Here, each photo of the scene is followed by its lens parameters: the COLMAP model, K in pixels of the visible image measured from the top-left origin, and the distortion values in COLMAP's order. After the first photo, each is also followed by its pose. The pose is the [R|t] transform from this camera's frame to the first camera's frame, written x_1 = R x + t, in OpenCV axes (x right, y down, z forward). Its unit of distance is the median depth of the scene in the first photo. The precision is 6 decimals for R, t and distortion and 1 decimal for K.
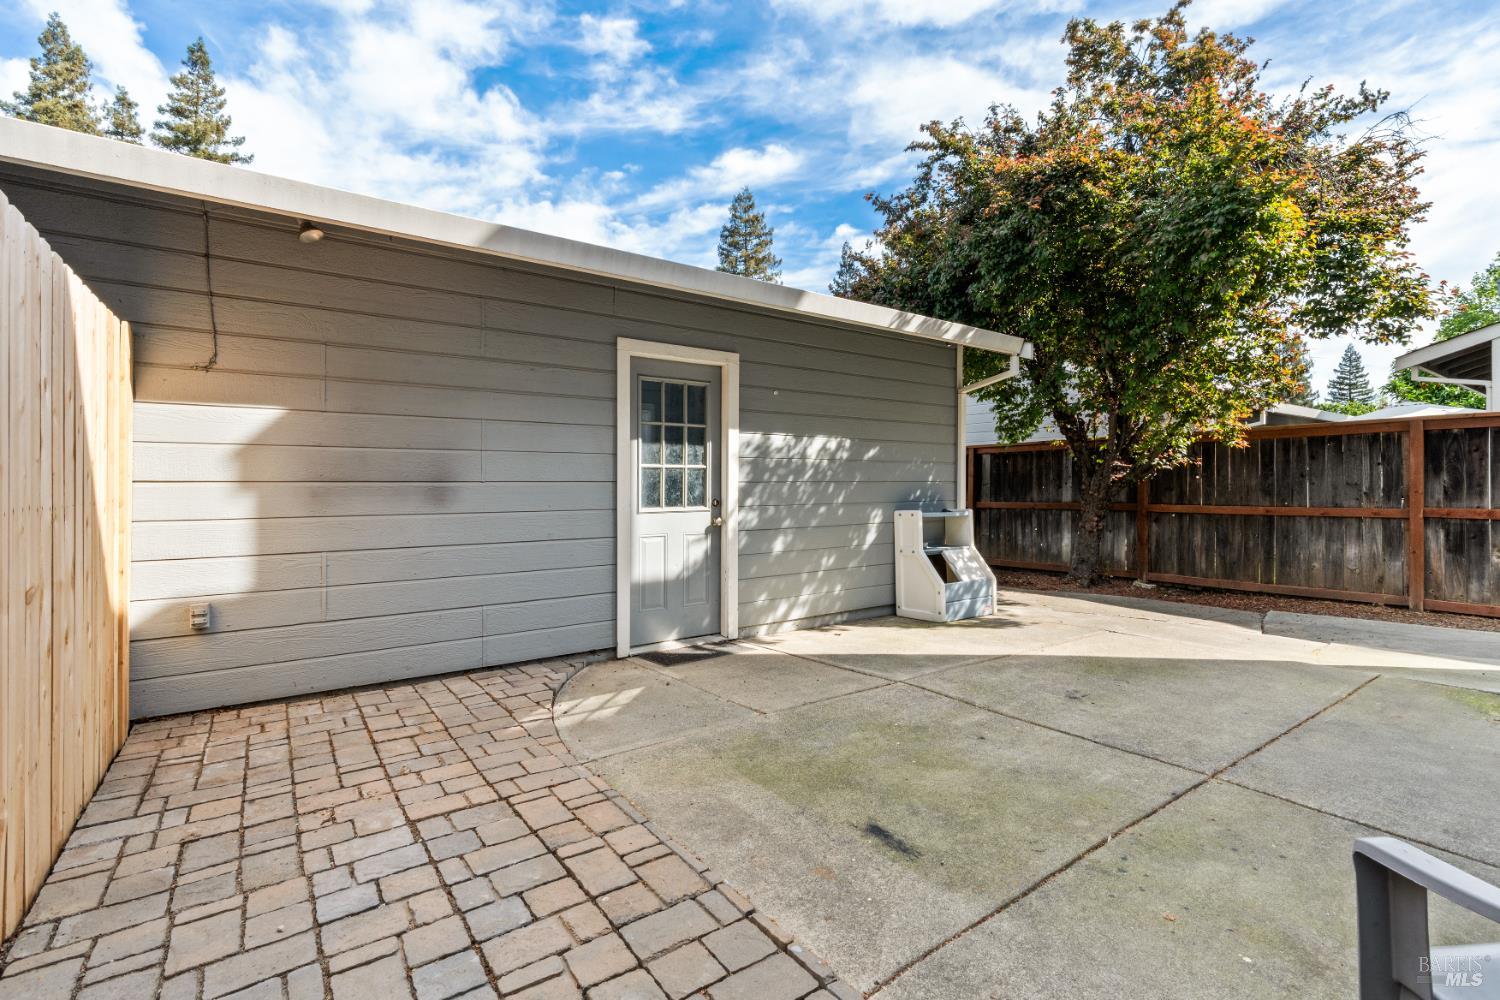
lens RADIAL K [[691.0, 0, 751.0], [0, 691.0, 492.6], [0, 0, 1]] dist [-0.003415, 0.000833]
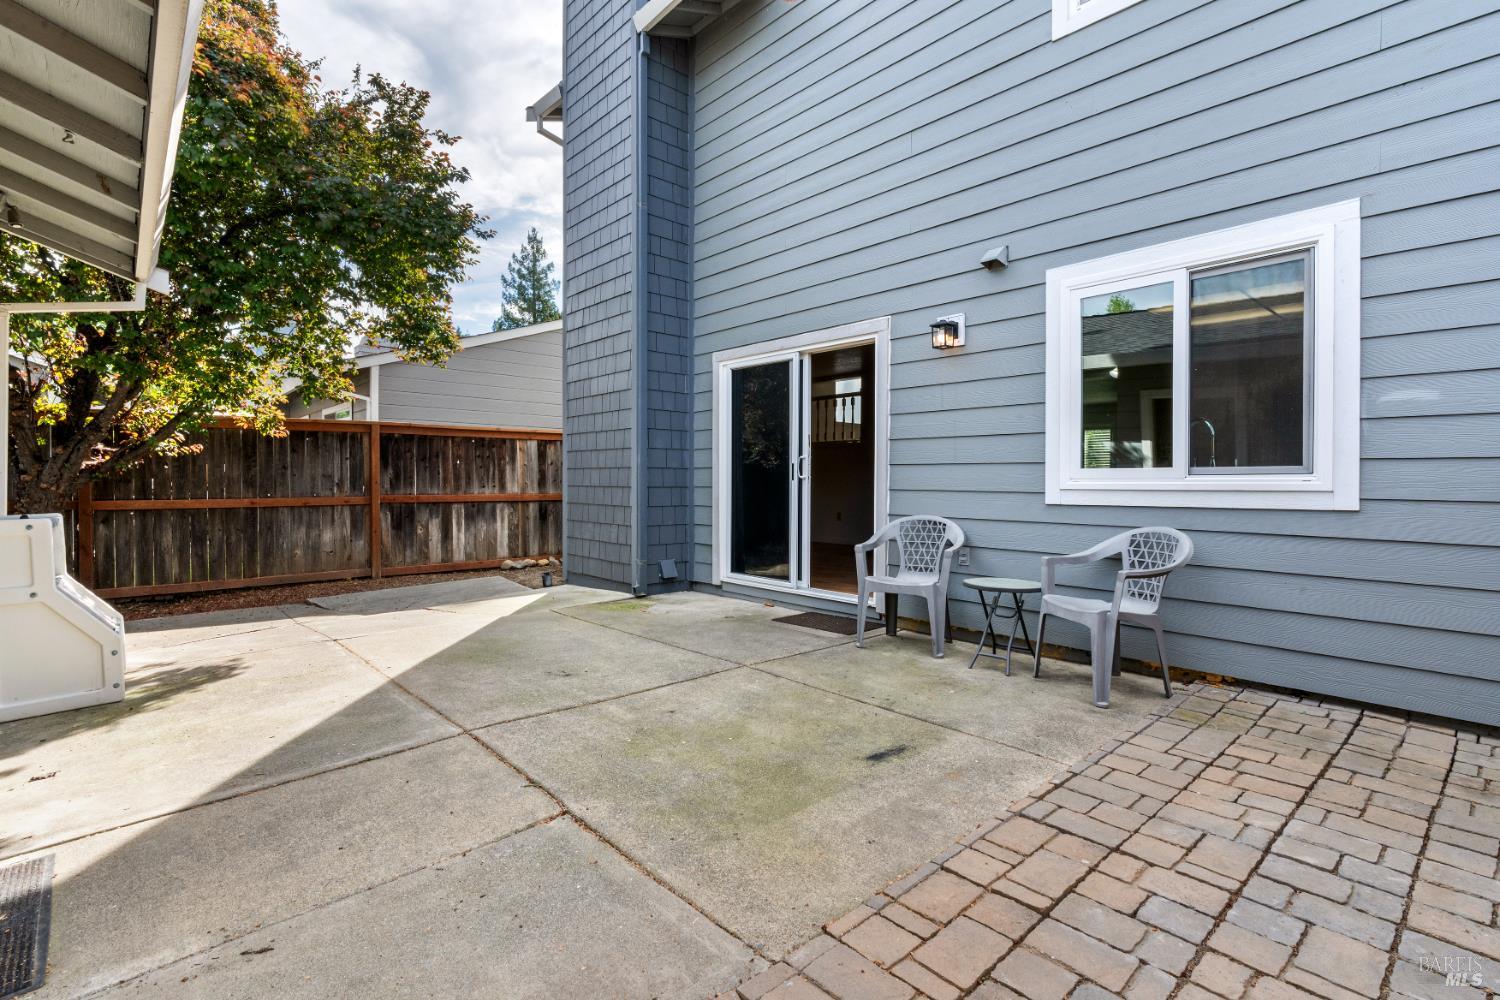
lens RADIAL K [[691.0, 0, 755.0], [0, 691.0, 488.5], [0, 0, 1]] dist [-0.003415, 0.000833]
pose [[-0.112252, -0.011027, 0.993619, -0.358299], [0.008078, 0.999895, 0.012009, 0.000330], [-0.993647, 0.009375, -0.112151, 0.483528]]
